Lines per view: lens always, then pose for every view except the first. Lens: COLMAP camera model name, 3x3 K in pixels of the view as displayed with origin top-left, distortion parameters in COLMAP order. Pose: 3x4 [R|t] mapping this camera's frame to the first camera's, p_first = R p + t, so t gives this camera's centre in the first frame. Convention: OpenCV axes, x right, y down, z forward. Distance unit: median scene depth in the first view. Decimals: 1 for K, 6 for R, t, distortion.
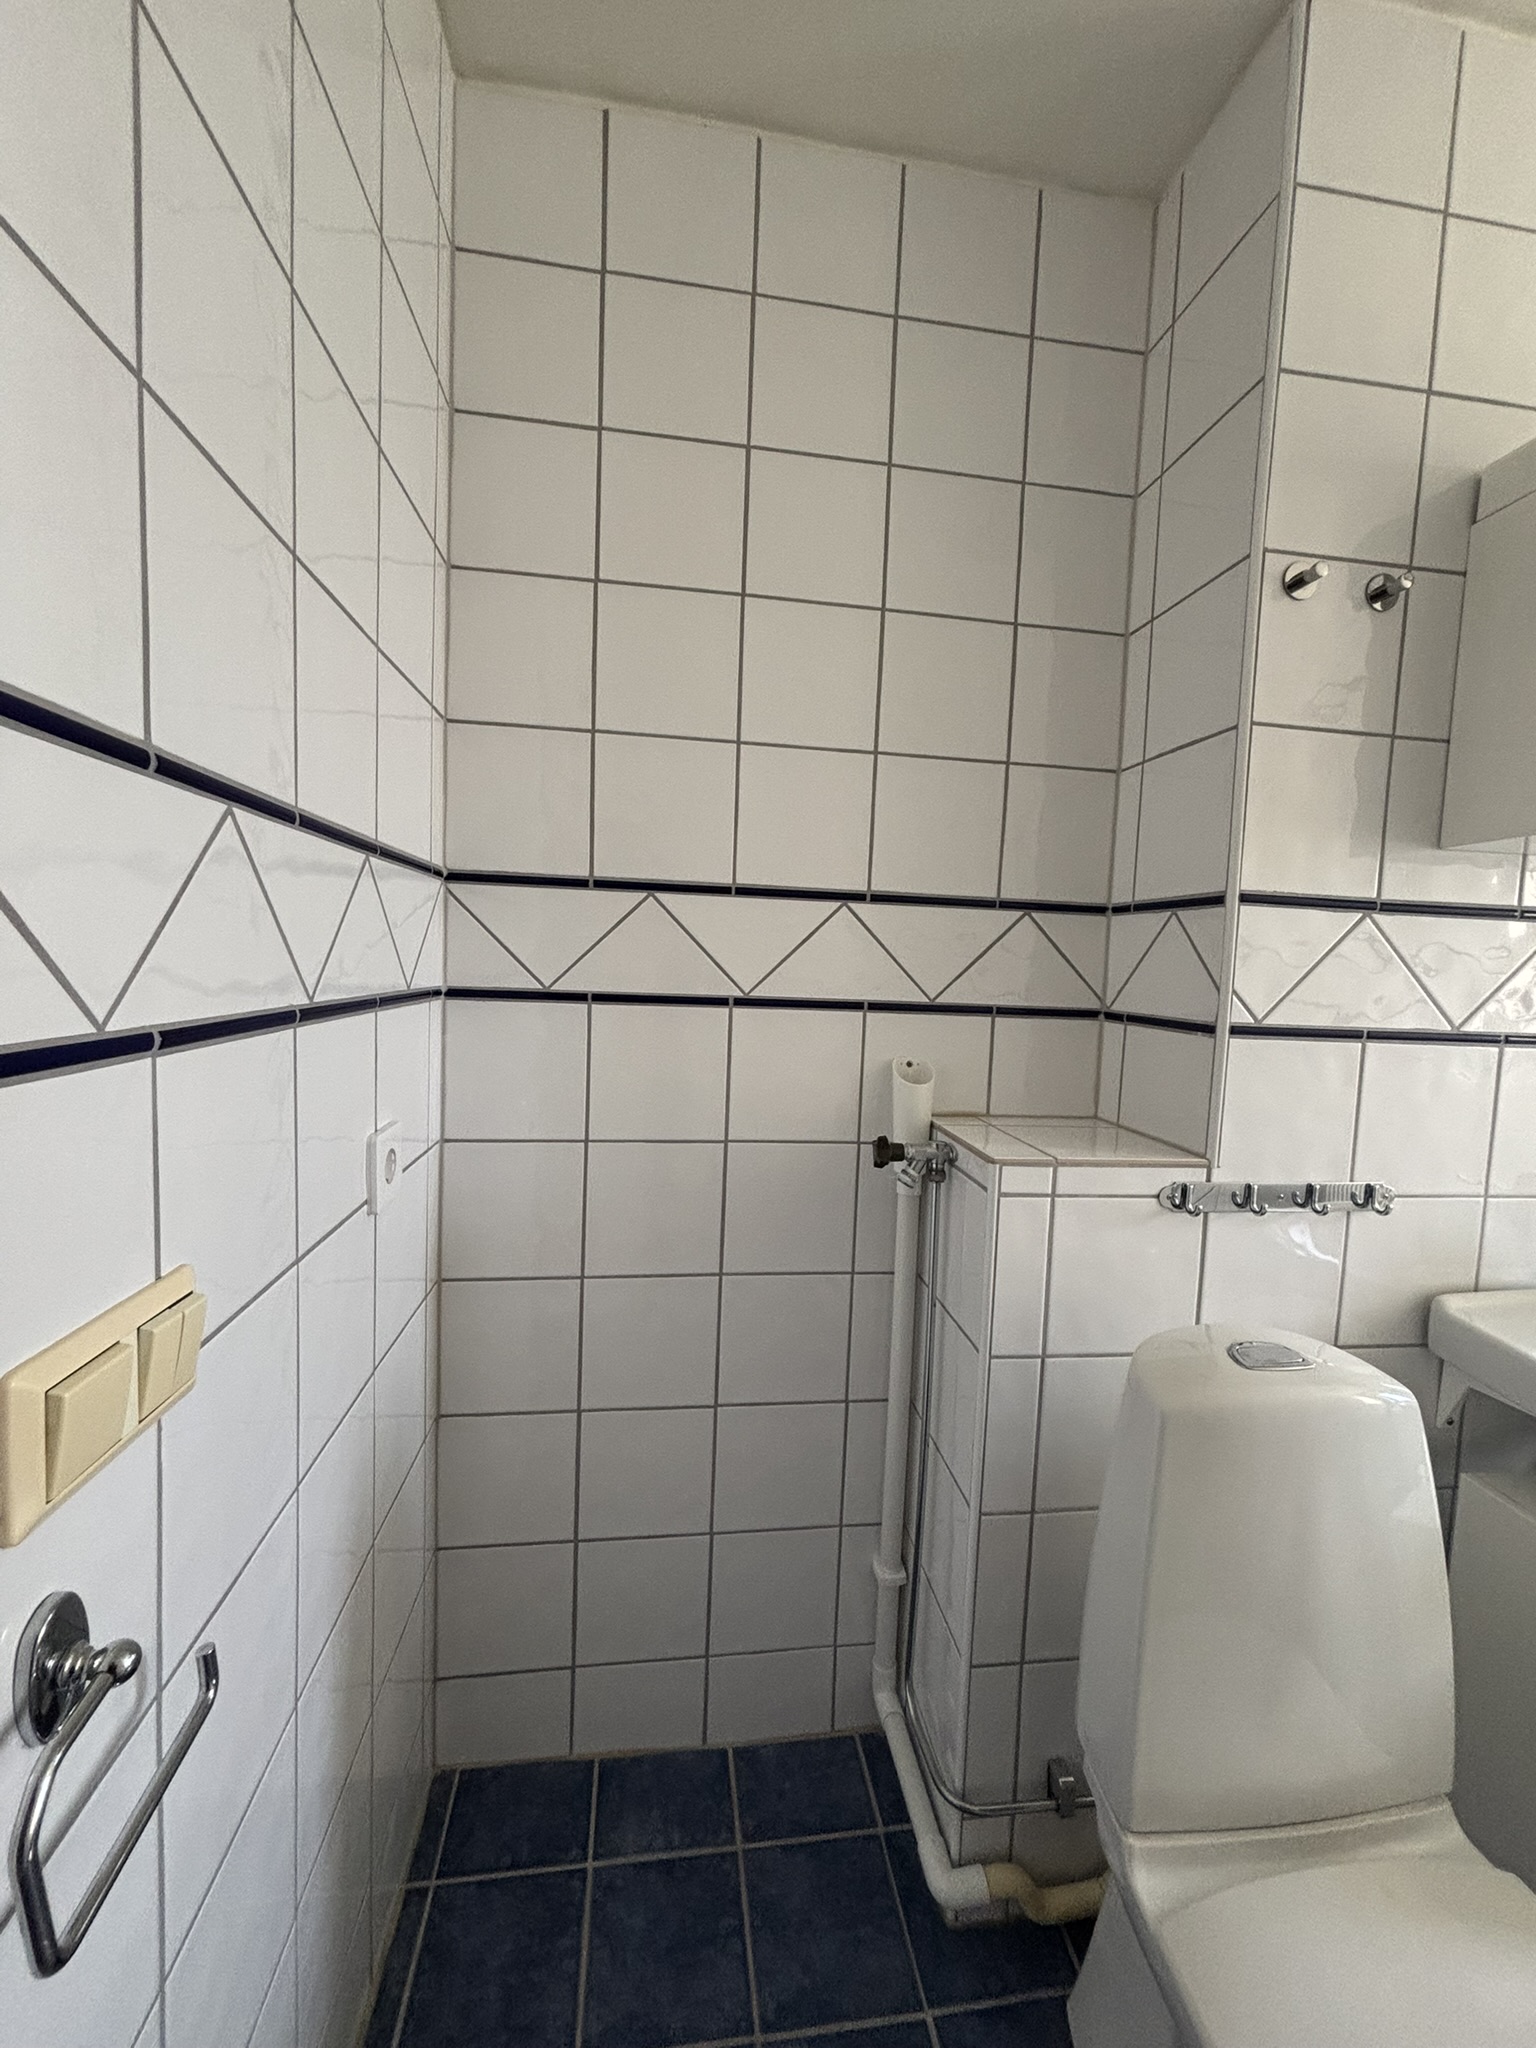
lens RADIAL K [[826.0, 0, 776.9], [0, 826.0, 1018.7], [0, 0, 1]] dist [-0.000149, 0.001335]
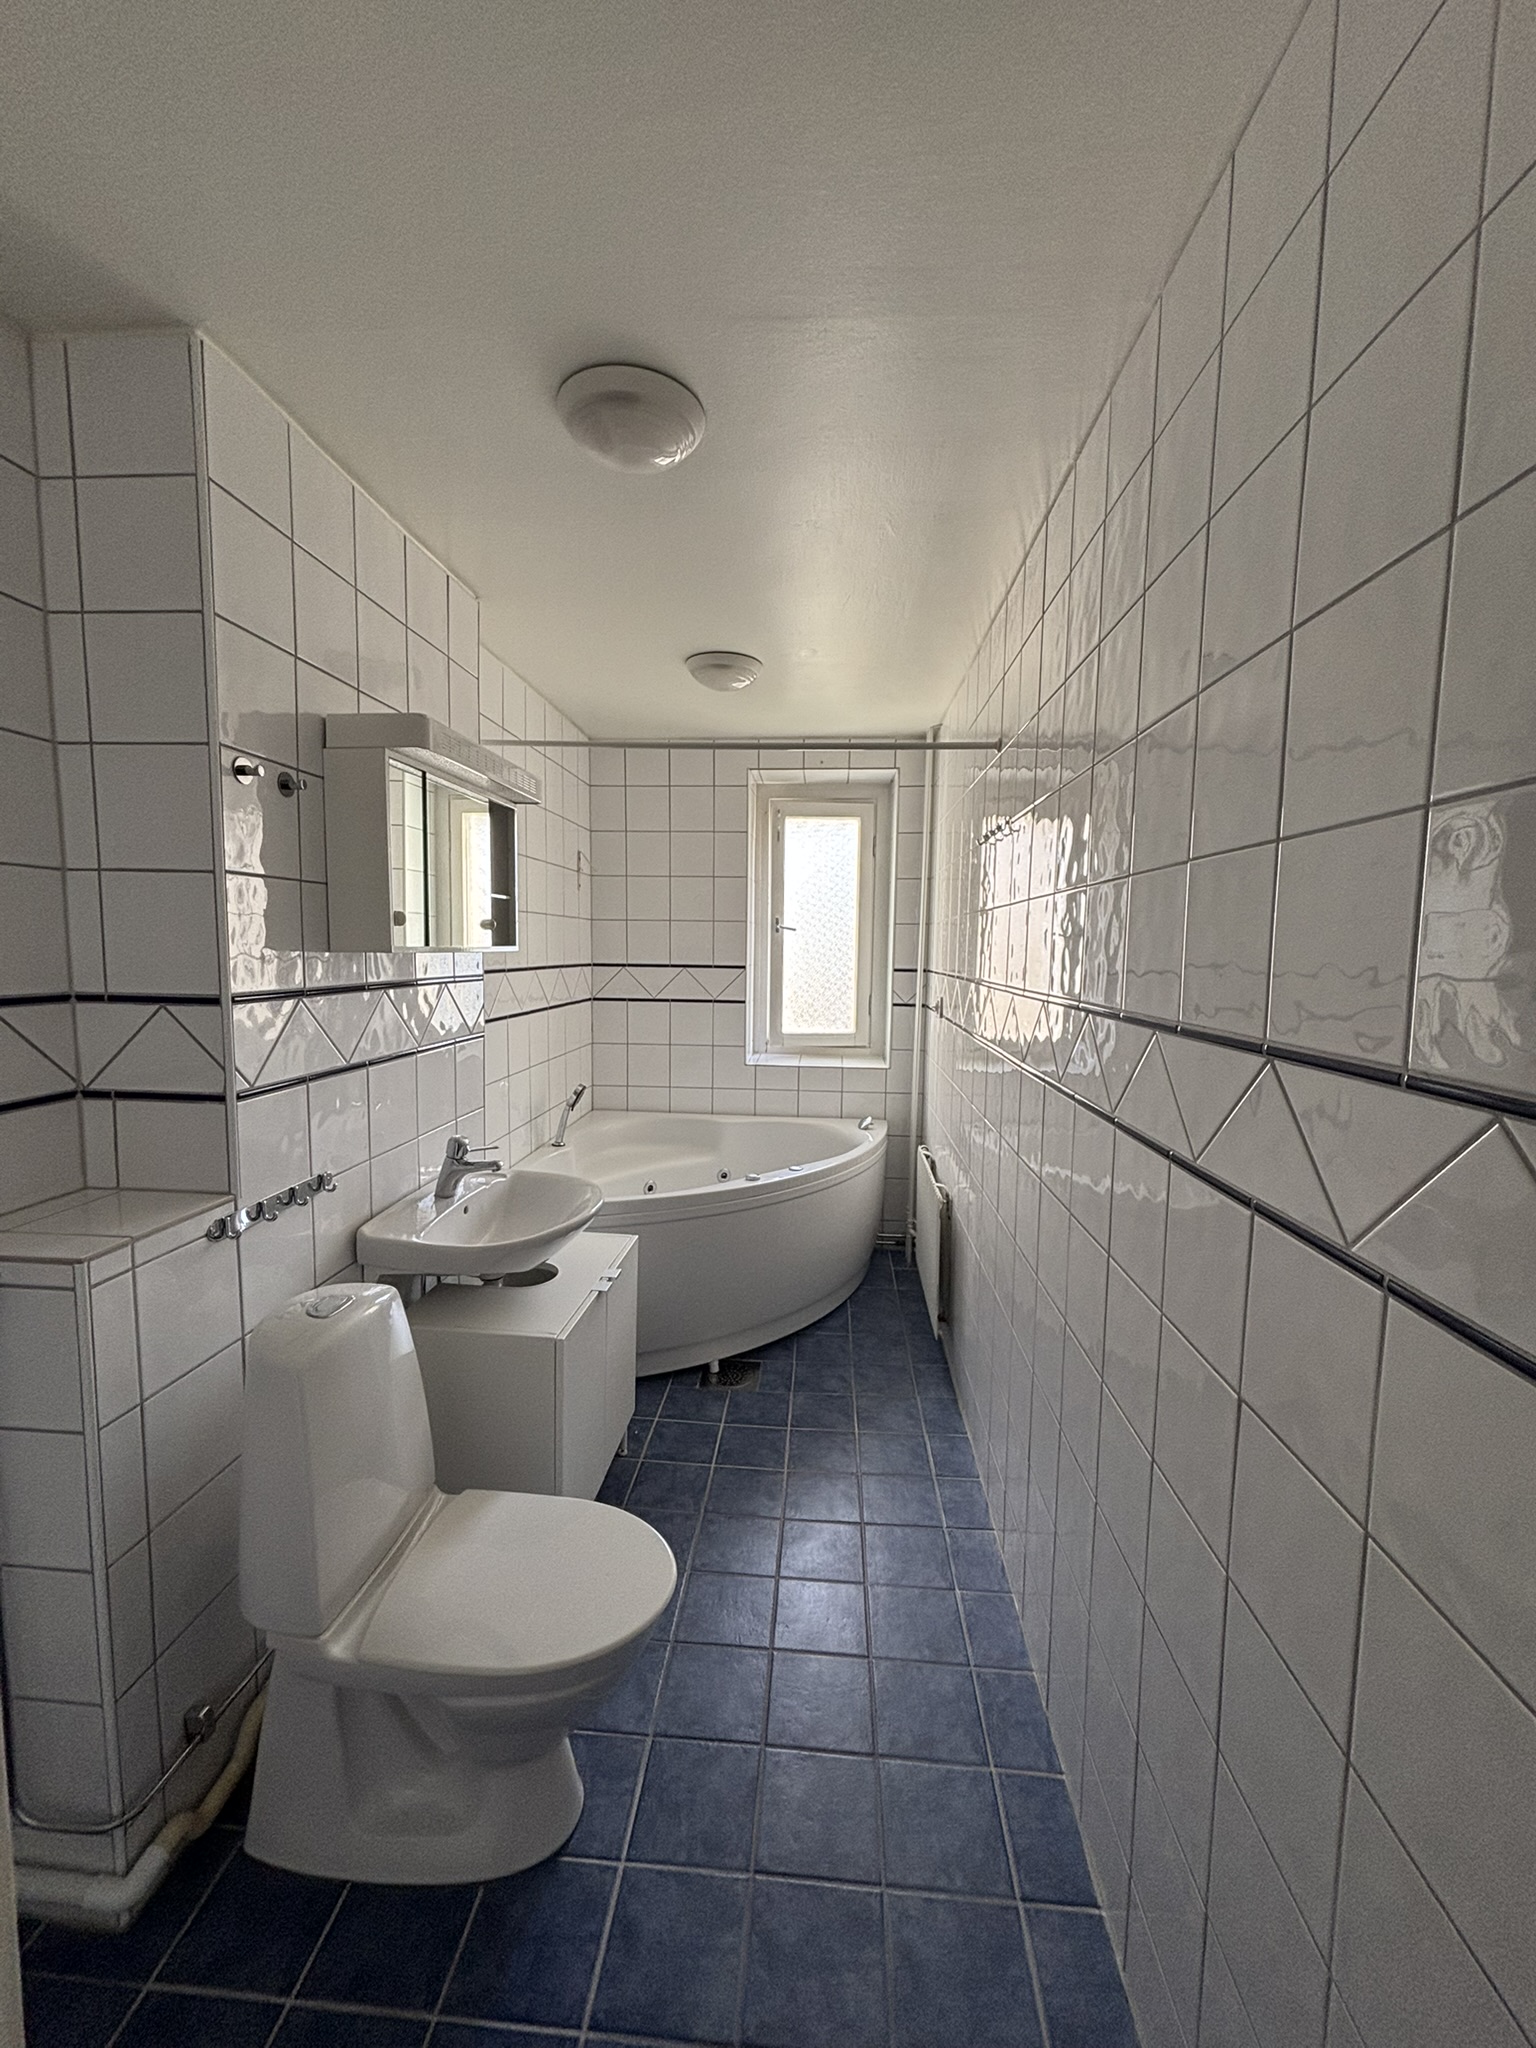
lens RADIAL K [[826.0, 0, 765.0], [0, 826.0, 1025.5], [0, 0, 1]] dist [-0.000149, 0.001335]
pose [[0.217738, -0.134833, 0.966649, -0.541990], [0.062558, 0.990303, 0.124041, -0.210647], [-0.974000, 0.033463, 0.224061, -0.141750]]
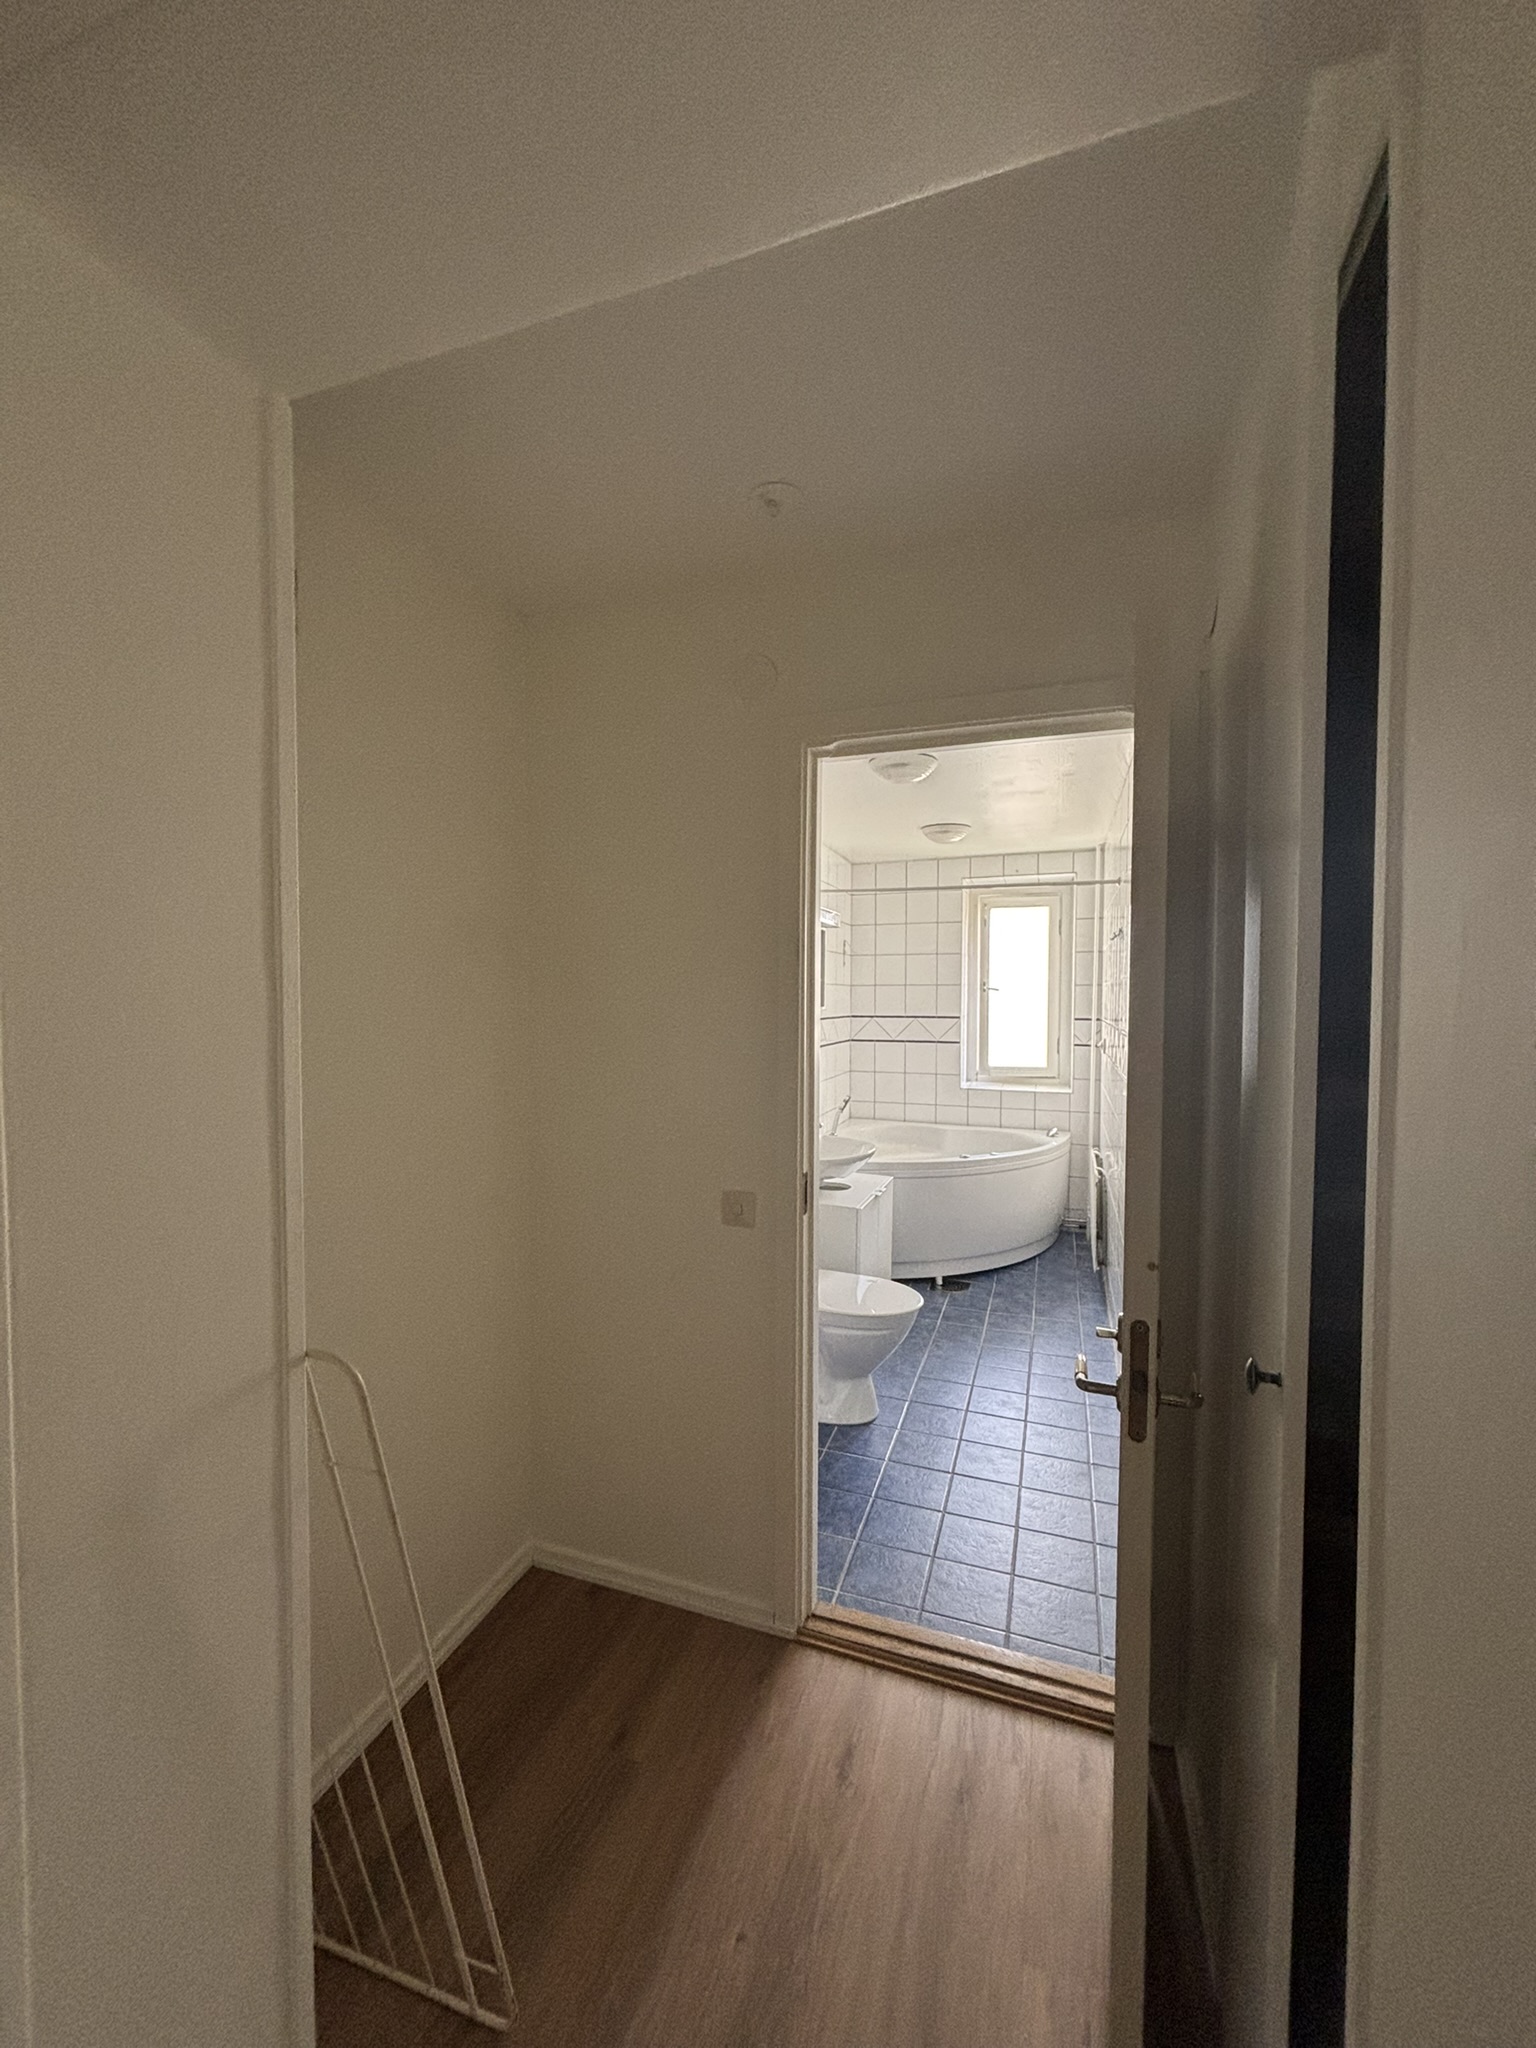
lens RADIAL K [[826.0, 0, 754.9], [0, 826.0, 1017.1], [0, 0, 1]] dist [-0.000149, 0.001335]
pose [[0.471140, -0.068351, 0.879406, -1.764785], [0.078861, 0.996264, 0.035184, -0.282540], [-0.878526, 0.052775, 0.474770, -0.469719]]
